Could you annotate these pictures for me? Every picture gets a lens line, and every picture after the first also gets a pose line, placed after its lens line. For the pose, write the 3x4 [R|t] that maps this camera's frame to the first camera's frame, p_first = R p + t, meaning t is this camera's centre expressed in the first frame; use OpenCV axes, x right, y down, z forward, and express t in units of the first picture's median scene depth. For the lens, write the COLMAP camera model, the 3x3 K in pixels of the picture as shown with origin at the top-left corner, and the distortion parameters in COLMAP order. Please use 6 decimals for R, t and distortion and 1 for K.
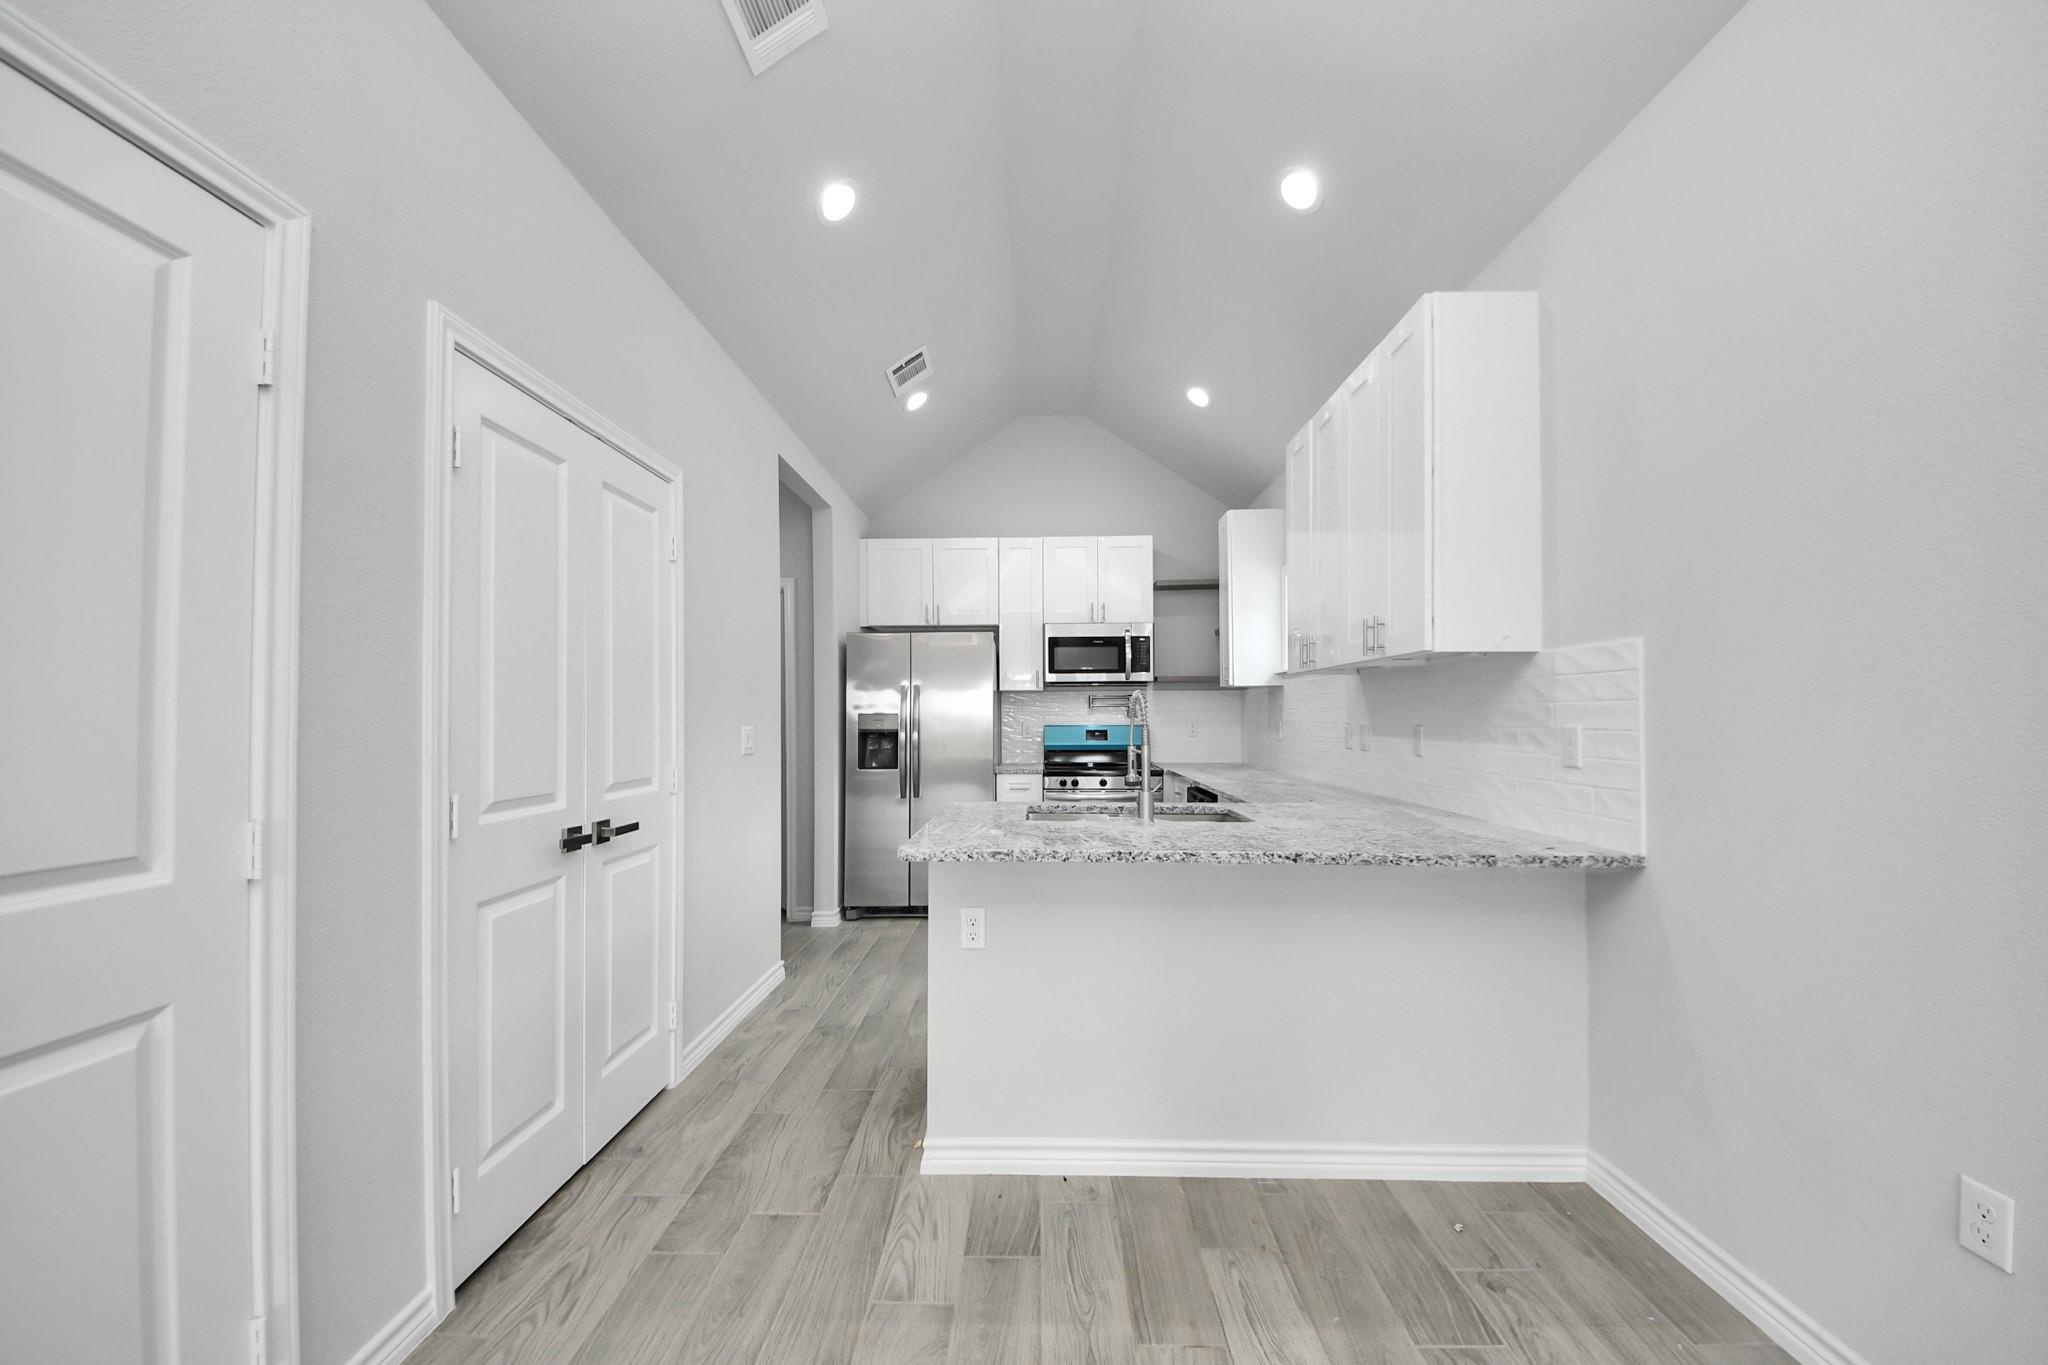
lens RADIAL K [[728.8, 0, 1010.5], [0, 728.8, 698.5], [0, 0, 1]] dist [0.050887, -0.032492]
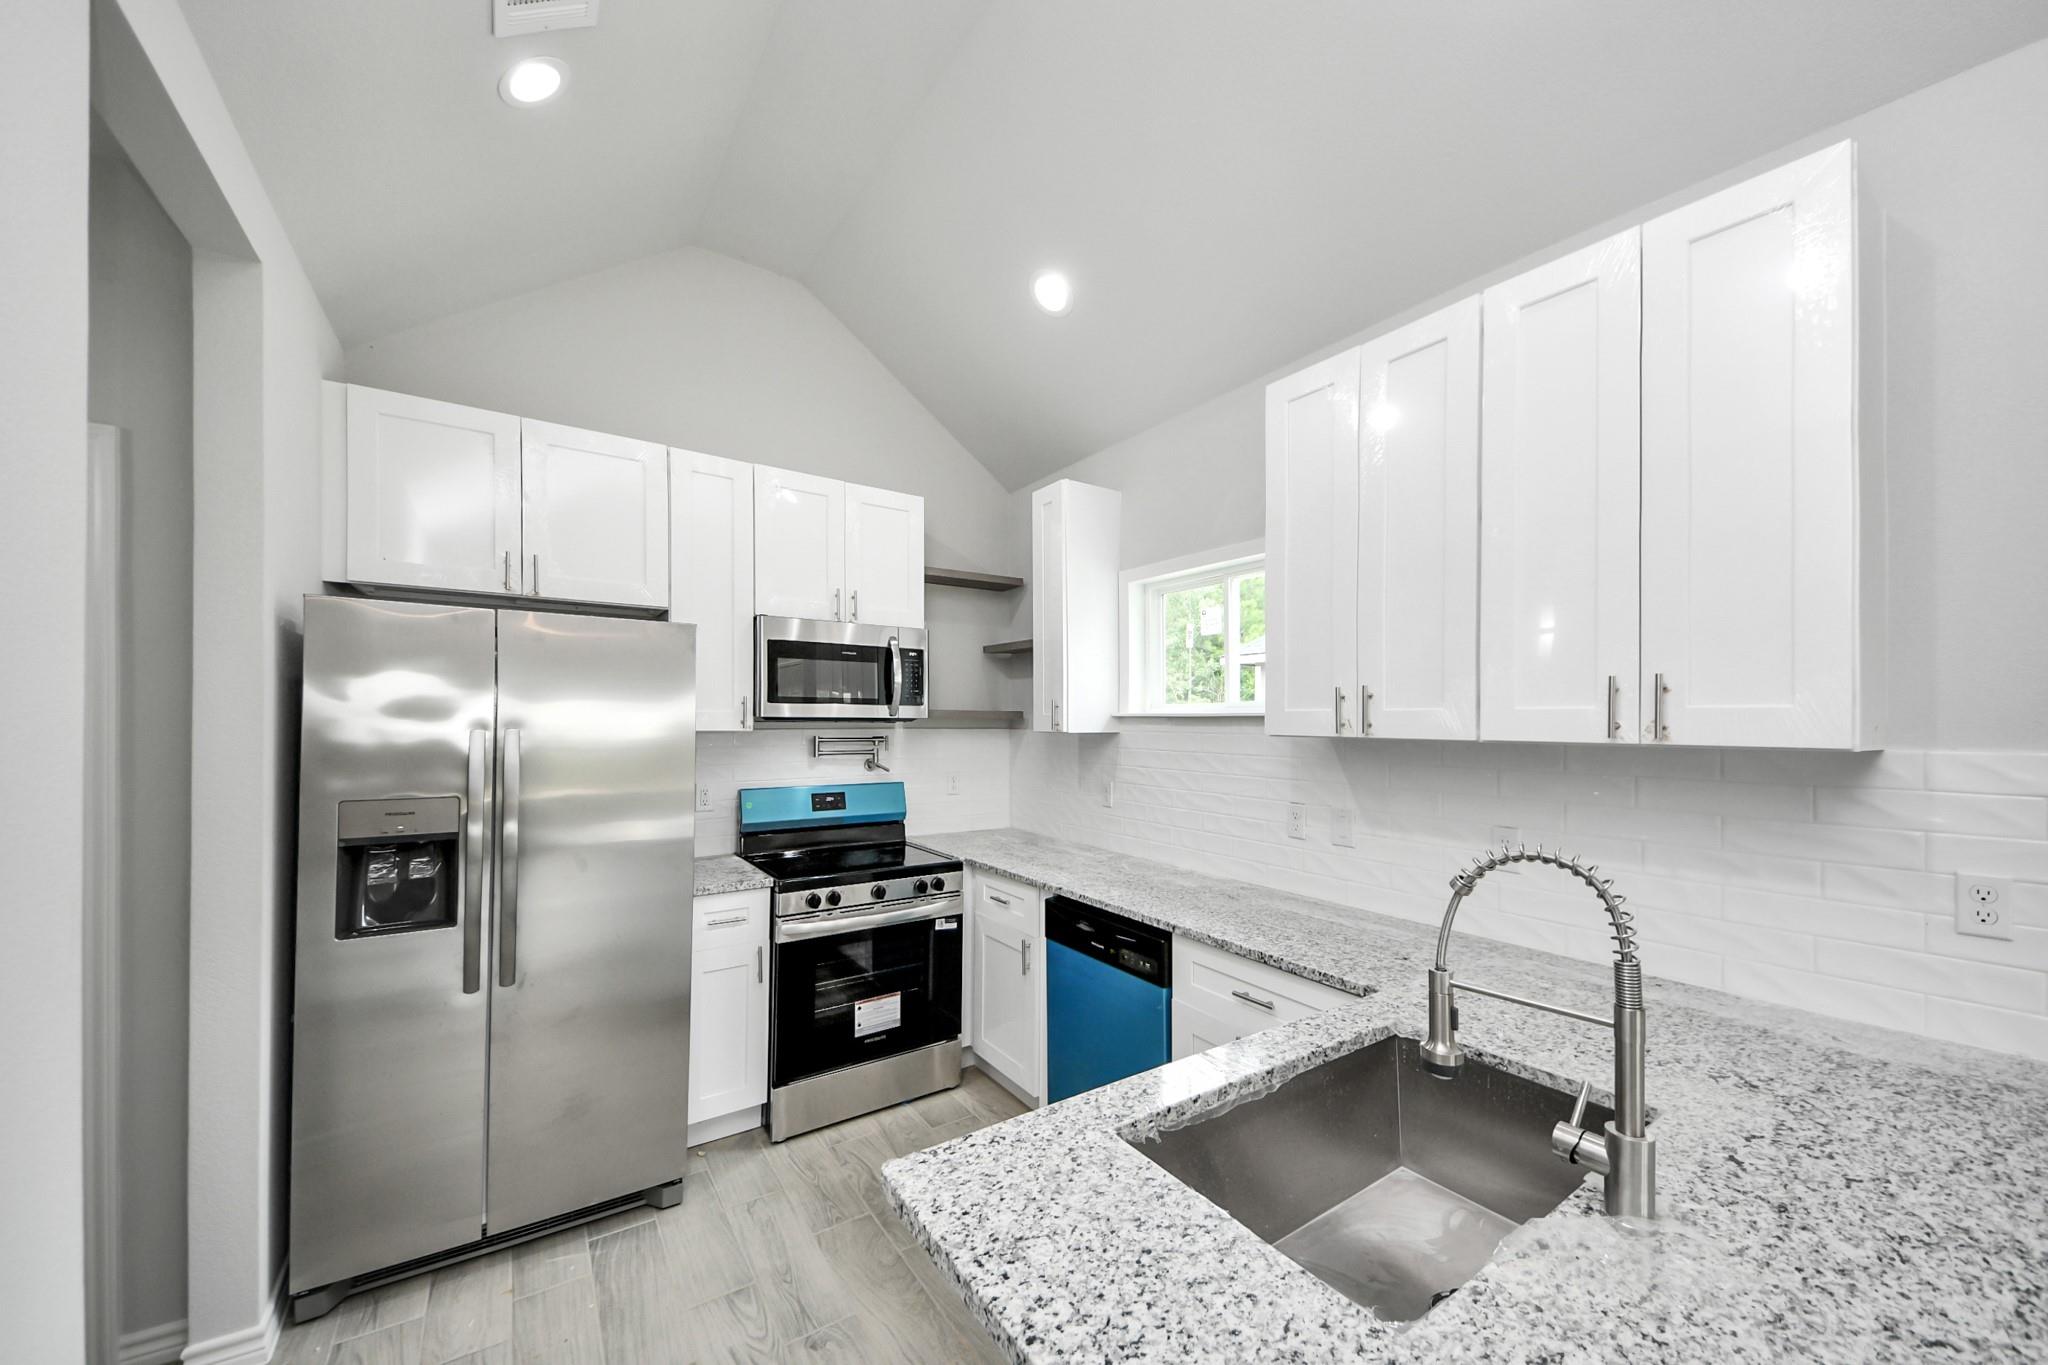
lens RADIAL K [[764.1, 0, 1025.6], [0, 764.1, 707.0], [0, 0, 1]] dist [0.000955, -0.000119]
pose [[0.807777, 0.024940, 0.588960, -0.160706], [-0.028590, 0.999586, -0.003117, -0.040622], [-0.588794, -0.014320, 0.808156, 0.463666]]
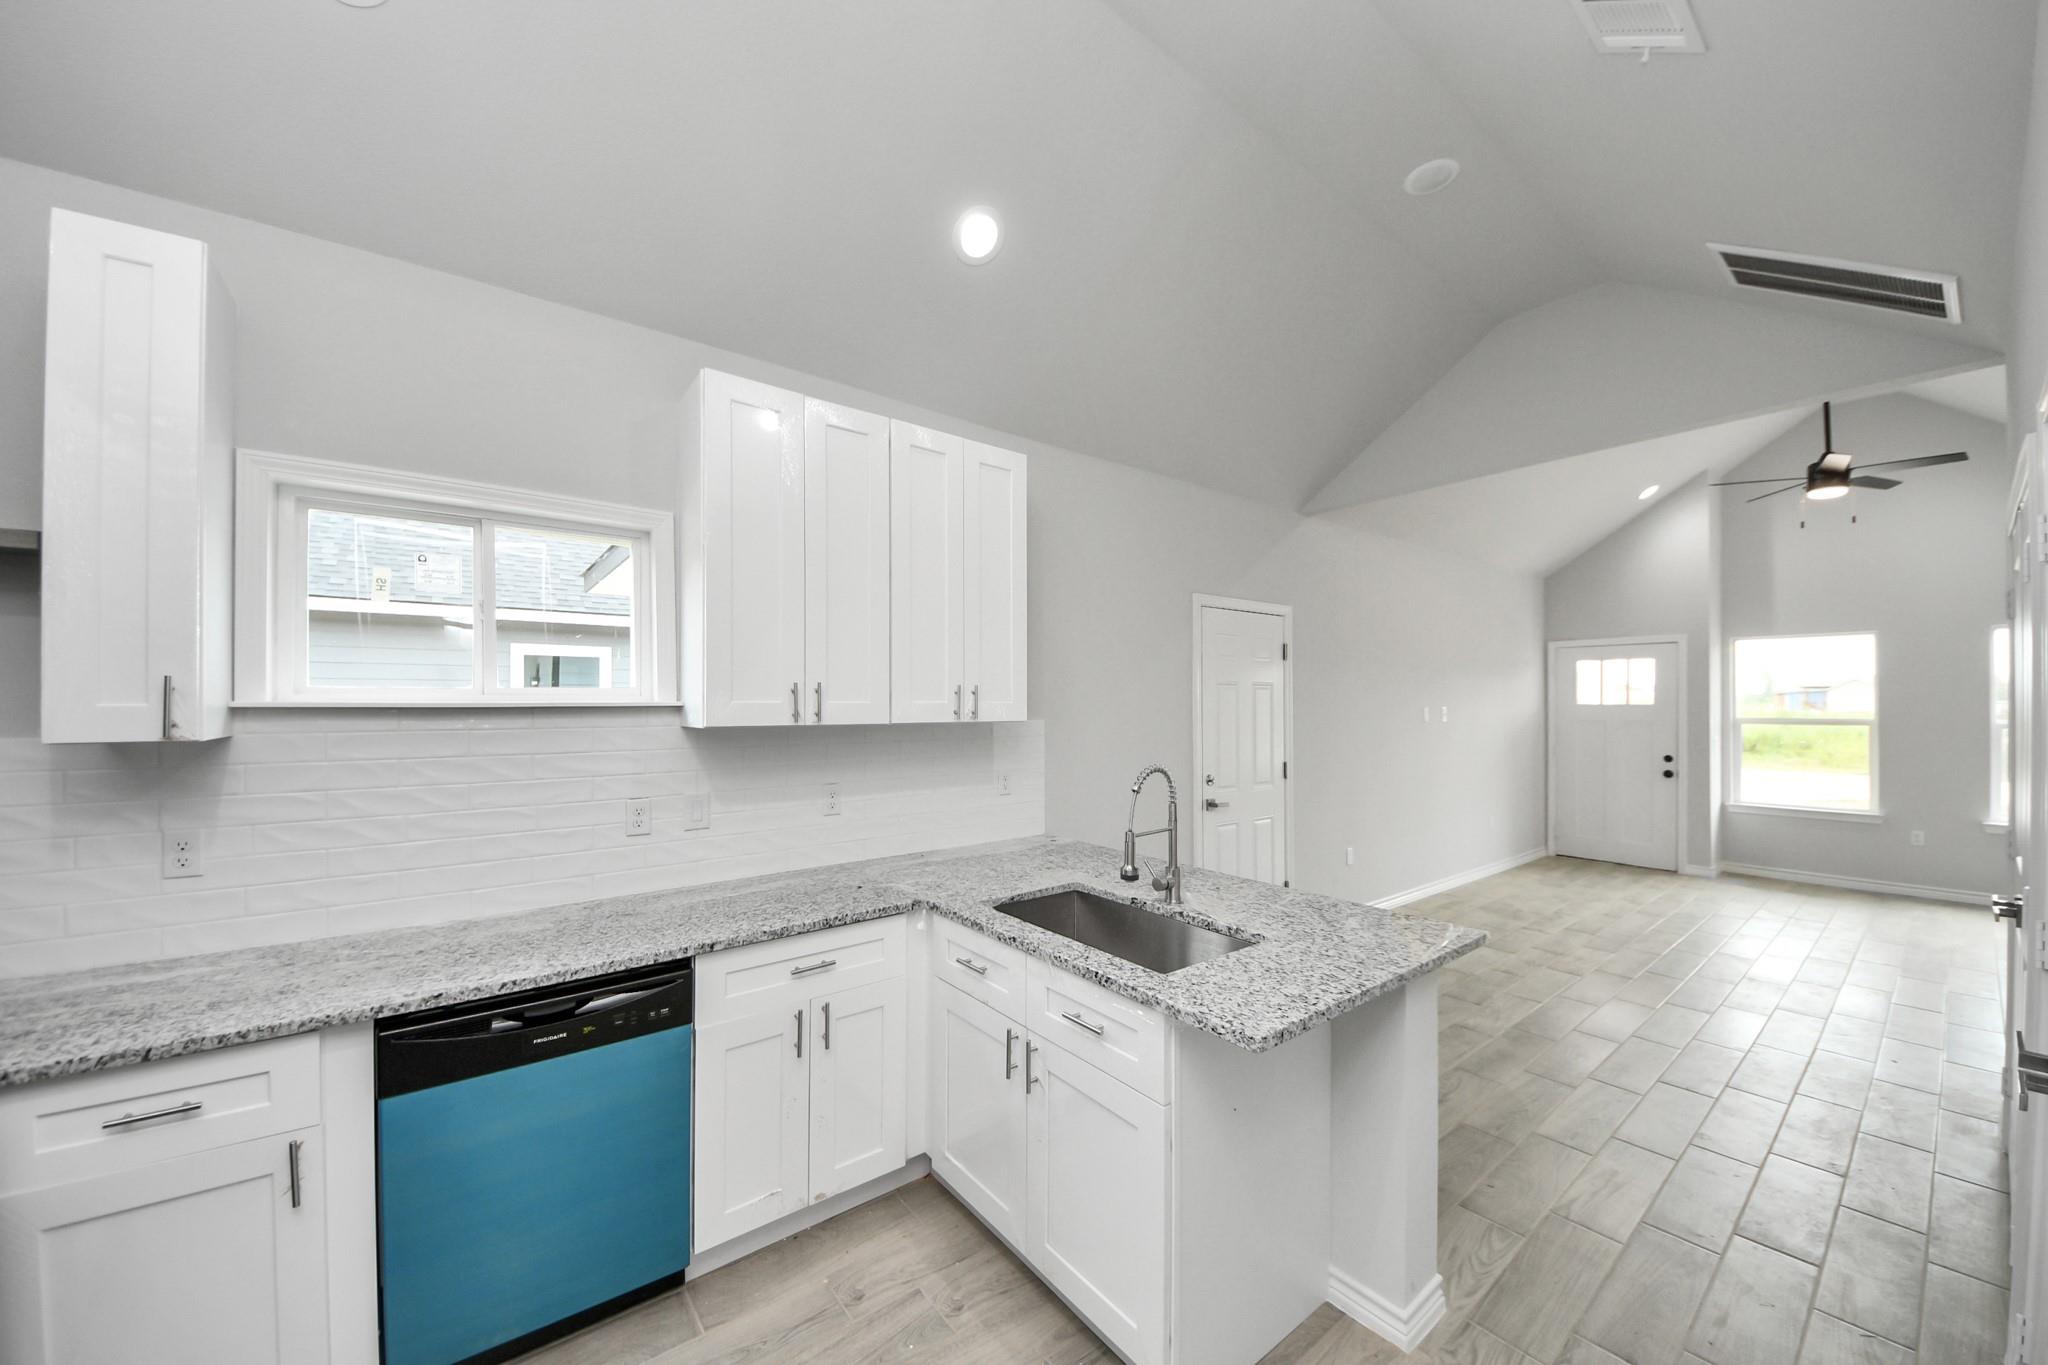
lens RADIAL K [[728.8, 0, 1010.5], [0, 728.8, 698.5], [0, 0, 1]] dist [0.050887, -0.032492]
pose [[-0.645653, 0.011063, 0.763551, -0.232727], [-0.013336, 0.999579, -0.025760, -0.036476], [-0.763514, -0.026814, -0.645234, 0.976718]]
